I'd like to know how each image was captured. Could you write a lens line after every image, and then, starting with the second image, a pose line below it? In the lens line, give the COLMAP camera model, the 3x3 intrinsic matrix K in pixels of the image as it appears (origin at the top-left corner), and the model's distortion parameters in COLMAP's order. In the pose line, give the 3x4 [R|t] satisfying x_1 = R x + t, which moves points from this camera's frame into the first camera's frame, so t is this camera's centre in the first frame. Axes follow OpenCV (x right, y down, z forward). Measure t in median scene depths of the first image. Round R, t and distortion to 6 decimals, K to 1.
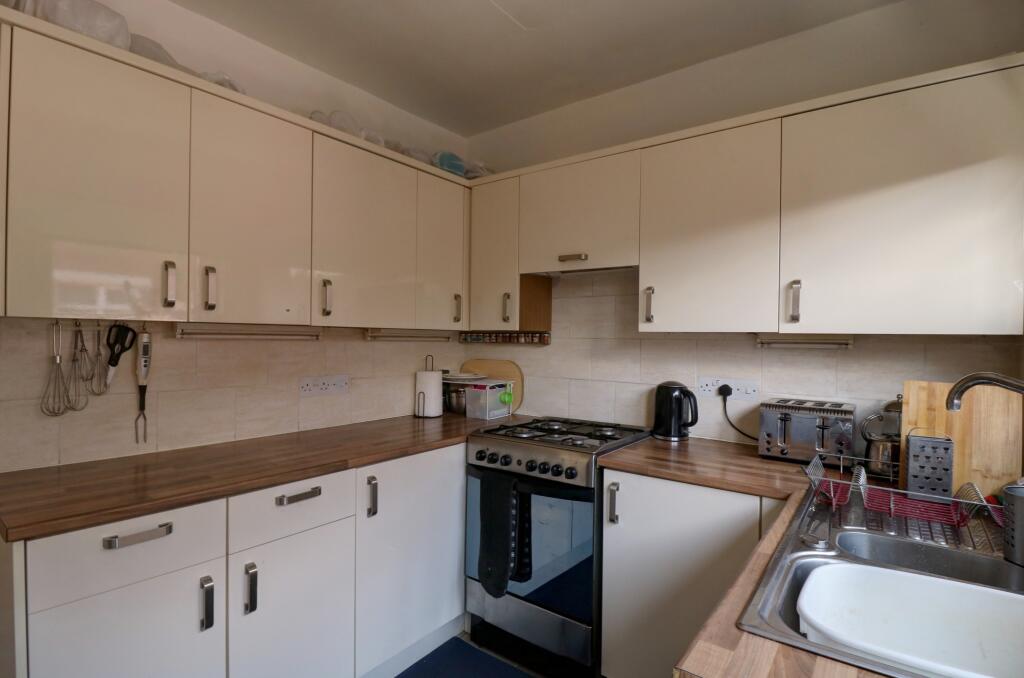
lens RADIAL K [[473.5, 0, 512.0], [0, 473.5, 339.0], [0, 0, 1]] dist [0.015618, -0.016050]
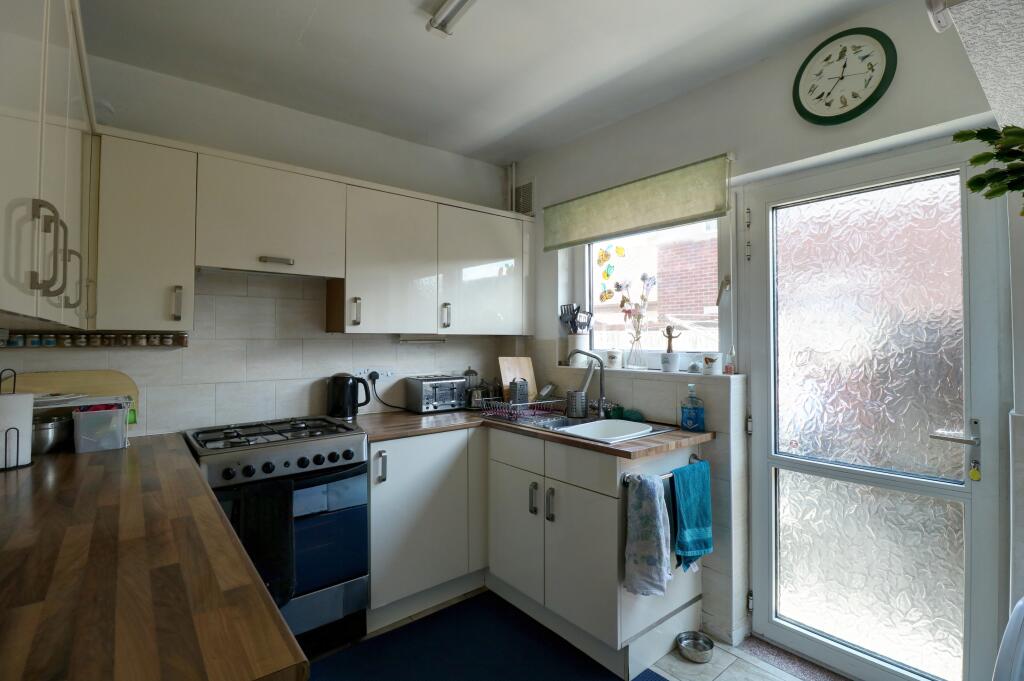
lens RADIAL K [[485.5, 0, 508.4], [0, 485.5, 327.4], [0, 0, 1]] dist [0.002644, -0.016574]
pose [[0.275713, 0.005721, 0.961223, -0.778066], [0.003800, 0.999968, -0.007042, -0.018823], [-0.961233, 0.005594, 0.275682, 0.243009]]
